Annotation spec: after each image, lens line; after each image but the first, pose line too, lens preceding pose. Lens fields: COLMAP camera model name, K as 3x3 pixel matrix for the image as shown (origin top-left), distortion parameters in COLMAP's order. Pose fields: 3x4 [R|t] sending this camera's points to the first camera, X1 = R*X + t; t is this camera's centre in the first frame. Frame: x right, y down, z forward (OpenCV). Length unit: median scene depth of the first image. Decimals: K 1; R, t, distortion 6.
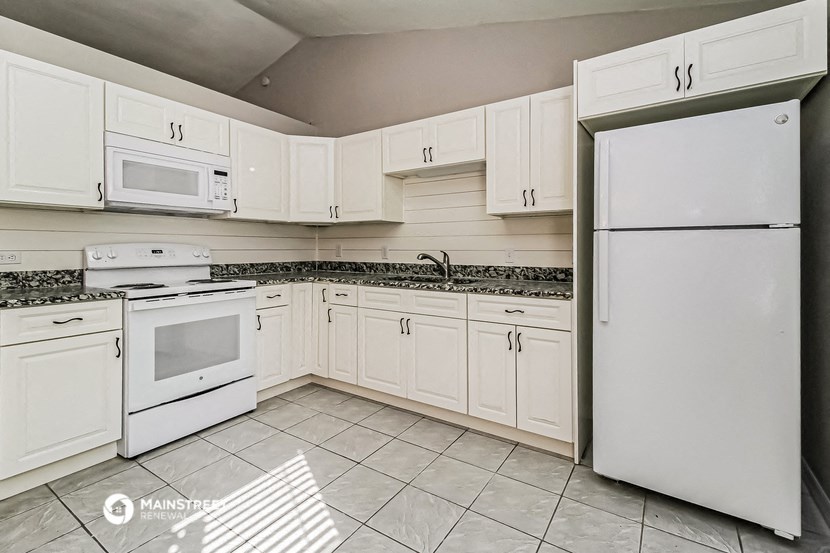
lens RADIAL K [[383.0, 0, 415.7], [0, 383.0, 249.8], [0, 0, 1]] dist [0.000321, -0.000062]
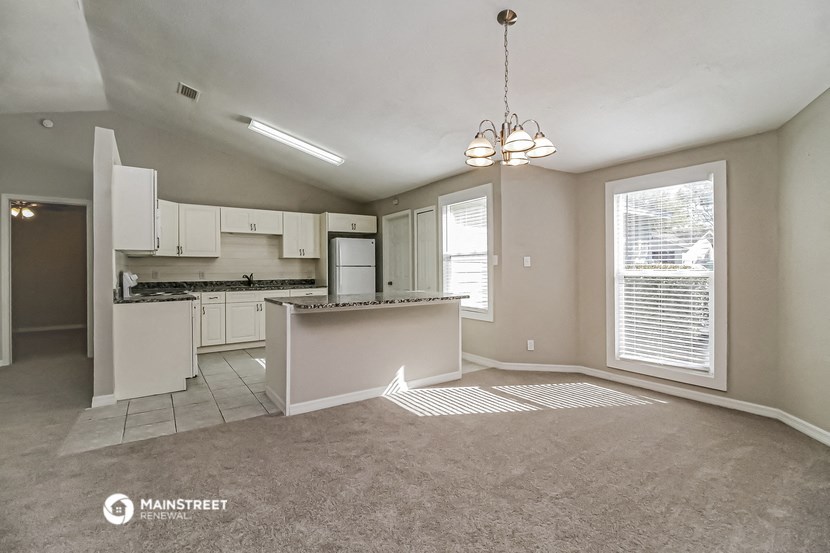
lens RADIAL K [[387.4, 0, 417.2], [0, 387.4, 270.7], [0, 0, 1]] dist [-0.000916, -0.000380]
pose [[0.374544, -0.007695, 0.927177, -1.523582], [0.010900, 0.999933, 0.003895, -0.010149], [-0.927145, 0.008648, 0.374602, -0.594859]]
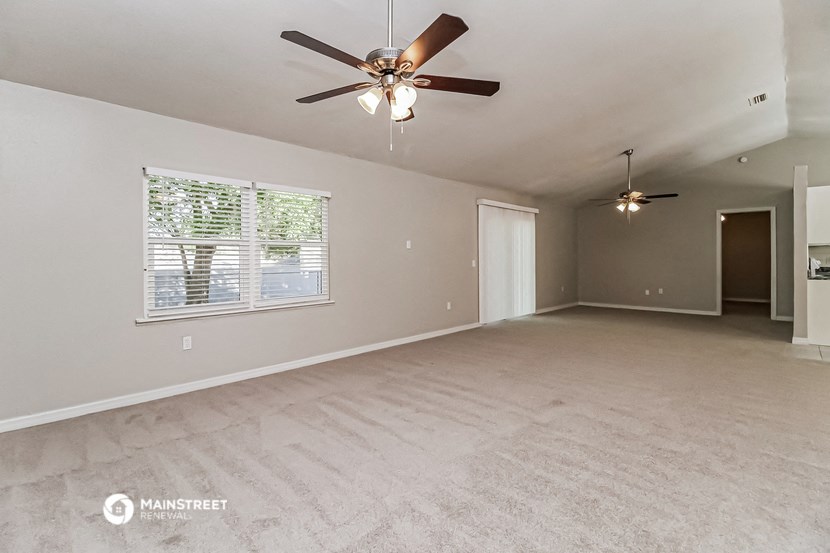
lens RADIAL K [[400.6, 0, 415.0], [0, 400.6, 250.8], [0, 0, 1]] dist [0.000234, -0.000163]
pose [[0.984390, -0.008077, -0.175814, -2.215858], [0.003995, 0.999714, -0.023560, -0.010894], [0.175954, 0.022489, 0.984142, -1.421987]]
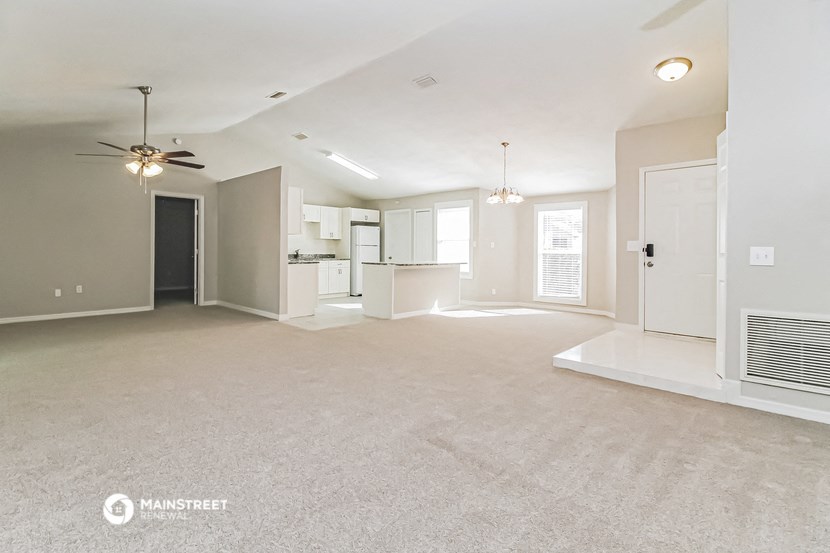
lens RADIAL K [[400.6, 0, 415.0], [0, 400.6, 250.8], [0, 0, 1]] dist [0.000234, -0.000163]
pose [[0.155024, -0.001033, 0.987910, -2.780725], [-0.006819, 0.999975, 0.002116, 0.001817], [-0.987887, -0.007065, 0.155013, -0.332671]]
